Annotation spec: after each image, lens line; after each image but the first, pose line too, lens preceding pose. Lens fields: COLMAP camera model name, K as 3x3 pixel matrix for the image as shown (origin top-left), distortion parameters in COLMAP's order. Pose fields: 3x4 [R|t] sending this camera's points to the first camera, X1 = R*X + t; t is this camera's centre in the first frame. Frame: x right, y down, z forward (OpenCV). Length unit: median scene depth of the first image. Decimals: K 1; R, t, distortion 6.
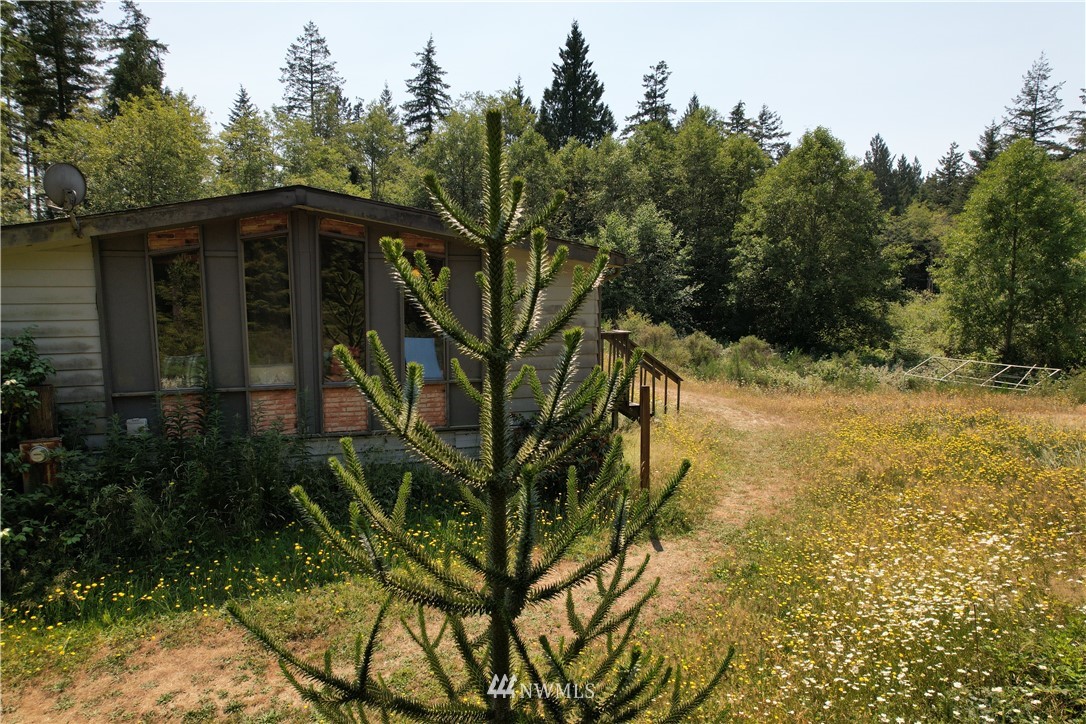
lens RADIAL K [[686.9, 0, 543.0], [0, 686.9, 362.0], [0, 0, 1]] dist [-0.098066, 0.089171]
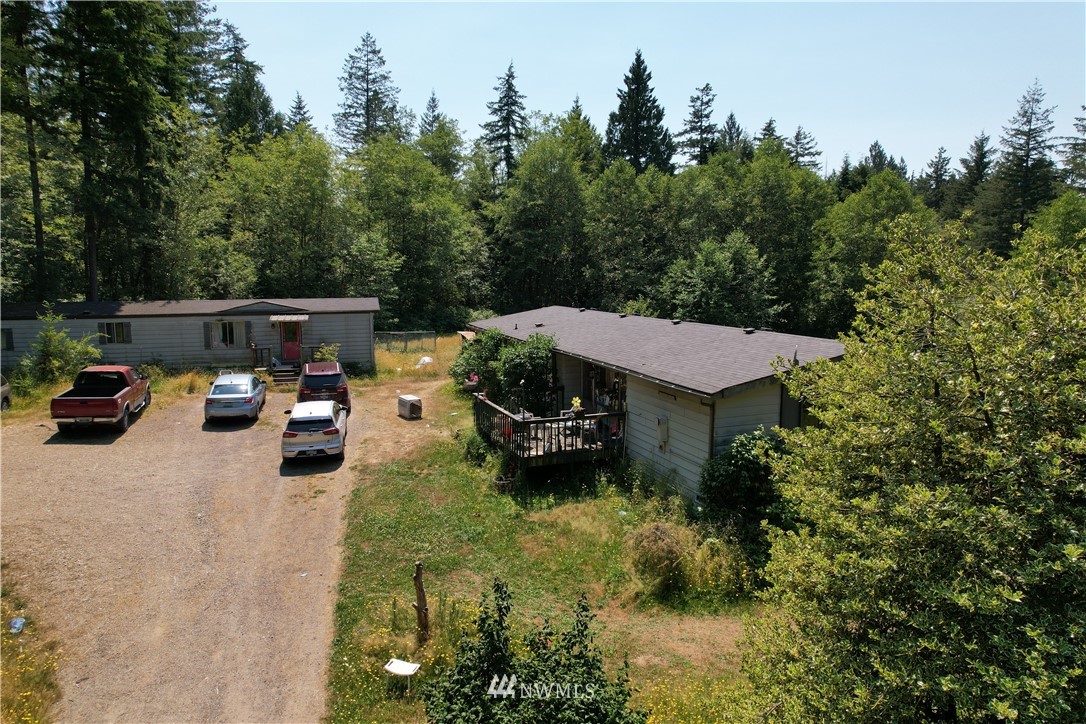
lens RADIAL K [[686.9, 0, 543.0], [0, 686.9, 362.0], [0, 0, 1]] dist [-0.098066, 0.089171]
pose [[0.998694, -0.001696, 0.051071, -0.147022], [0.000232, 0.999589, 0.028657, -0.027680], [-0.051098, -0.028608, 0.998284, -0.089061]]
